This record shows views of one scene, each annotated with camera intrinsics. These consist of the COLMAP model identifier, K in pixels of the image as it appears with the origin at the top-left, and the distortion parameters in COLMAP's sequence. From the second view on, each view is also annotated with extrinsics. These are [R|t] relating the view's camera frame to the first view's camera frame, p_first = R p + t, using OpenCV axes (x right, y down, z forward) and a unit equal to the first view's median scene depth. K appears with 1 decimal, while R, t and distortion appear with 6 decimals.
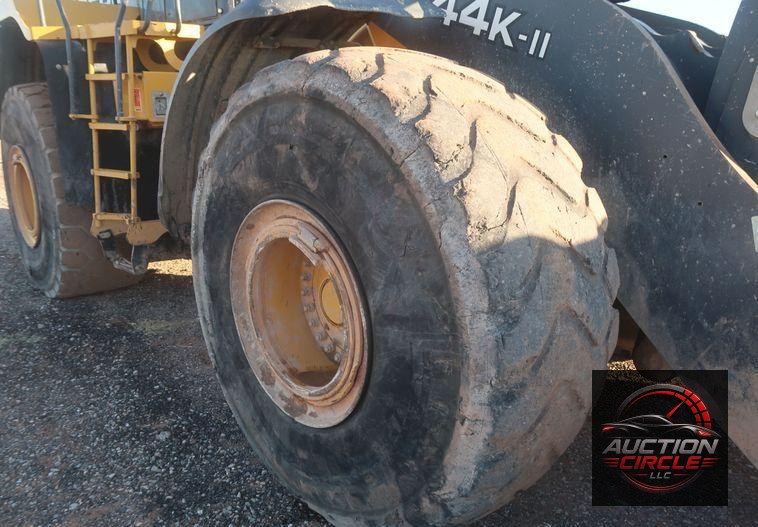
lens RADIAL K [[564.8, 0, 379.2], [0, 564.8, 270.8], [0, 0, 1]] dist [-0.021670, 0.000381]
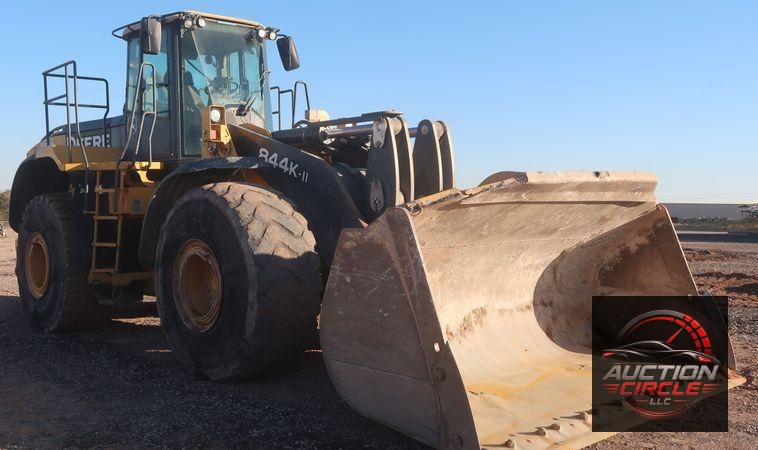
lens RADIAL K [[772.3, 0, 377.2], [0, 772.3, 228.1], [0, 0, 1]] dist [0.015195, 0.000000]
pose [[0.999745, -0.022479, 0.002001, 0.636486], [0.022266, 0.968068, -0.249699, 0.703361], [0.003676, 0.249680, 0.968321, -2.355909]]
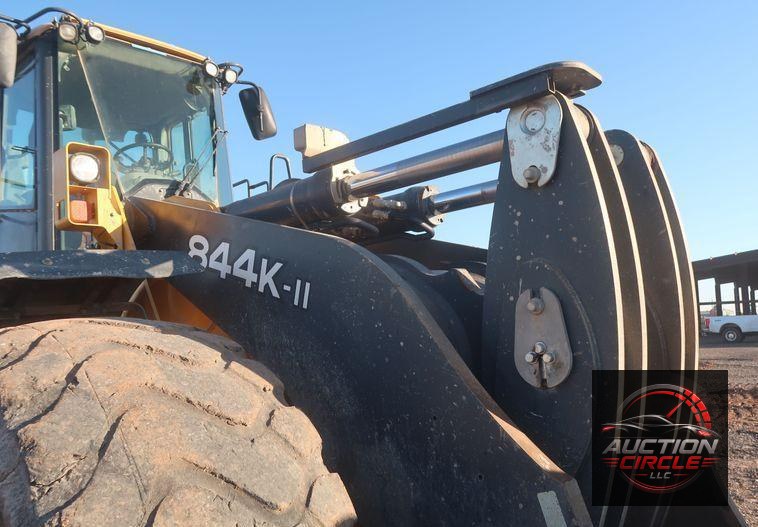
lens RADIAL K [[564.8, 0, 380.2], [0, 564.8, 280.5], [0, 0, 1]] dist [-0.021670, 0.000381]
pose [[0.993978, -0.072470, 0.082190, 0.367298], [0.097077, 0.930289, -0.353750, -0.104432], [-0.050824, 0.359599, 0.931722, 0.166771]]
